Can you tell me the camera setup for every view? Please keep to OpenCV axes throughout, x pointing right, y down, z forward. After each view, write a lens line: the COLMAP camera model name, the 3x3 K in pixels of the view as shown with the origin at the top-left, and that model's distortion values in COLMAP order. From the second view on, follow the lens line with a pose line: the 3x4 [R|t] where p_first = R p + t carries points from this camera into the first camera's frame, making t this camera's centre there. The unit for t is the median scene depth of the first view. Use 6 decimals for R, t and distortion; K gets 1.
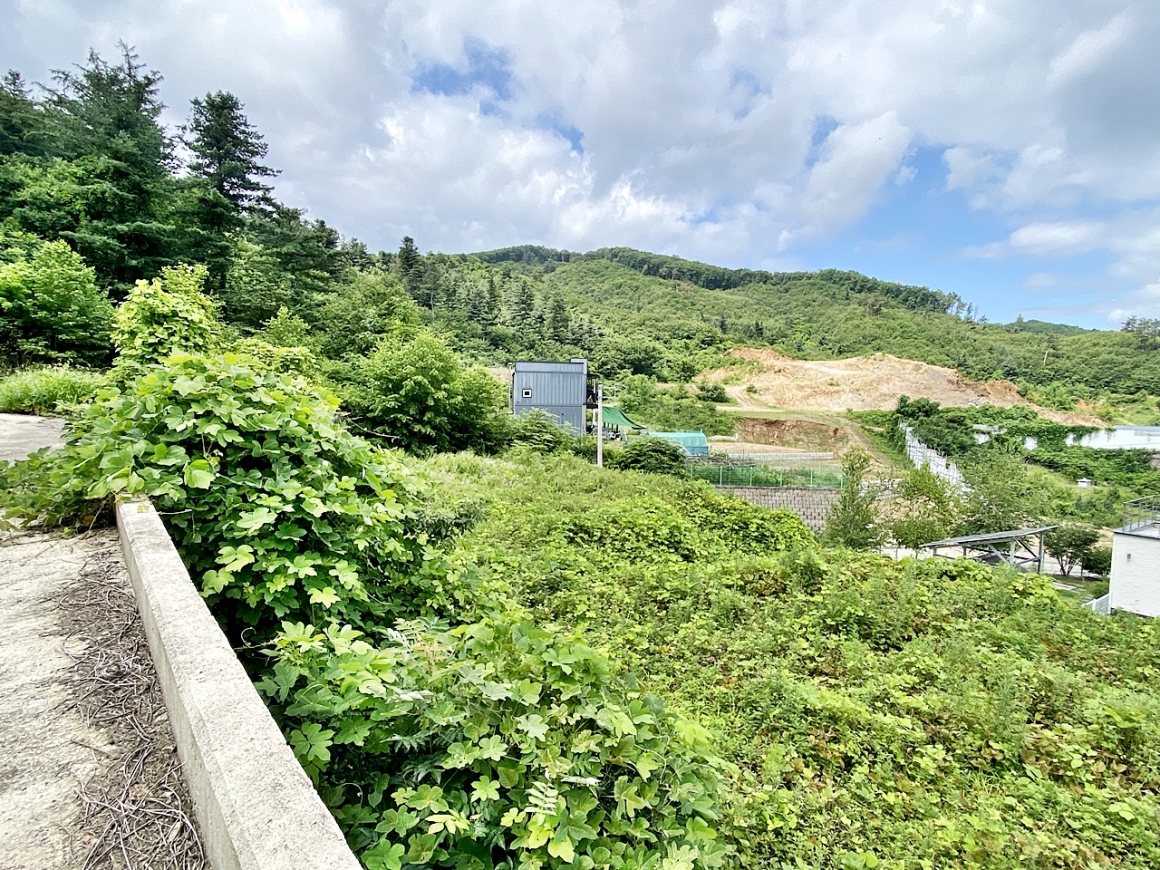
lens RADIAL K [[612.1, 0, 588.0], [0, 612.1, 437.6], [0, 0, 1]] dist [0.007292, -0.022170]
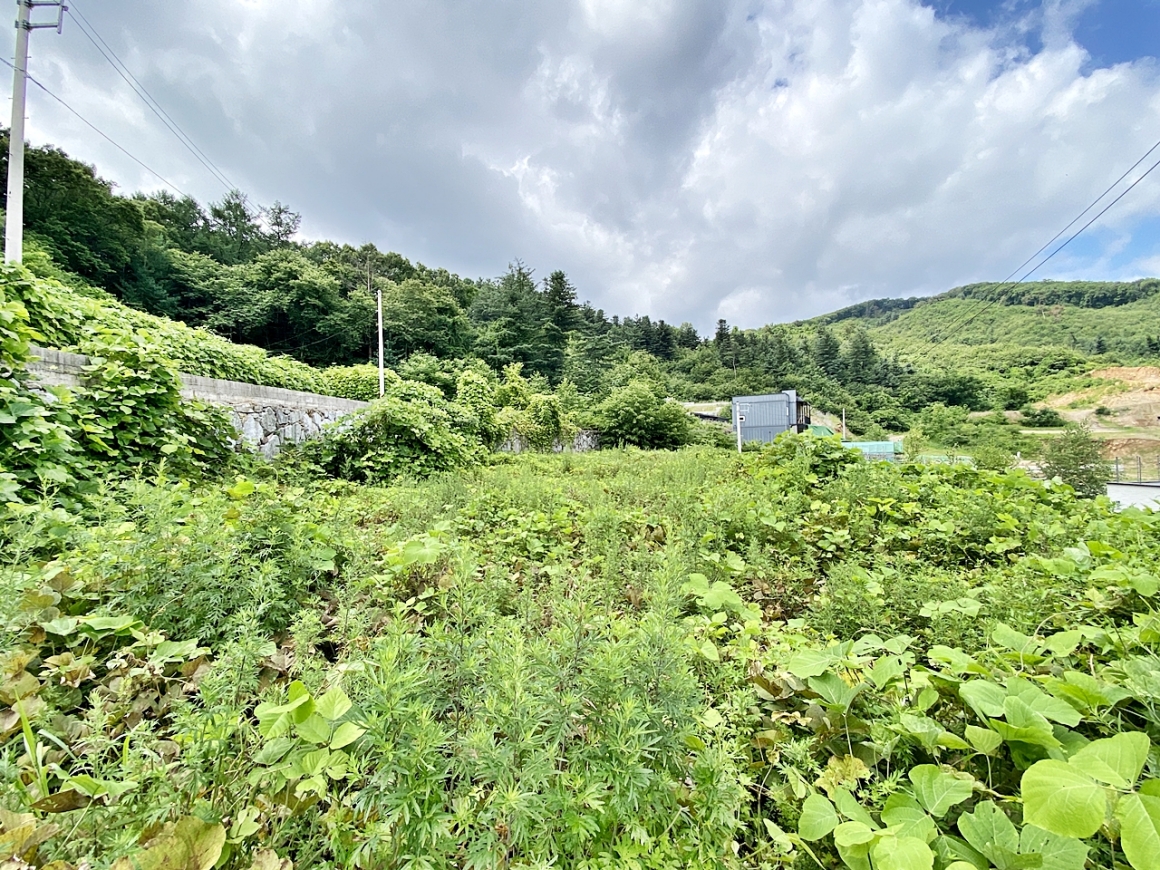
lens RADIAL K [[512.9, 0, 587.0], [0, 512.9, 436.2], [0, 0, 1]] dist [-0.007010, -0.011349]
pose [[0.799873, -0.053591, -0.597772, 0.187278], [0.001051, 0.996129, -0.087899, 0.041487], [0.600169, 0.069680, 0.796833, -0.086346]]
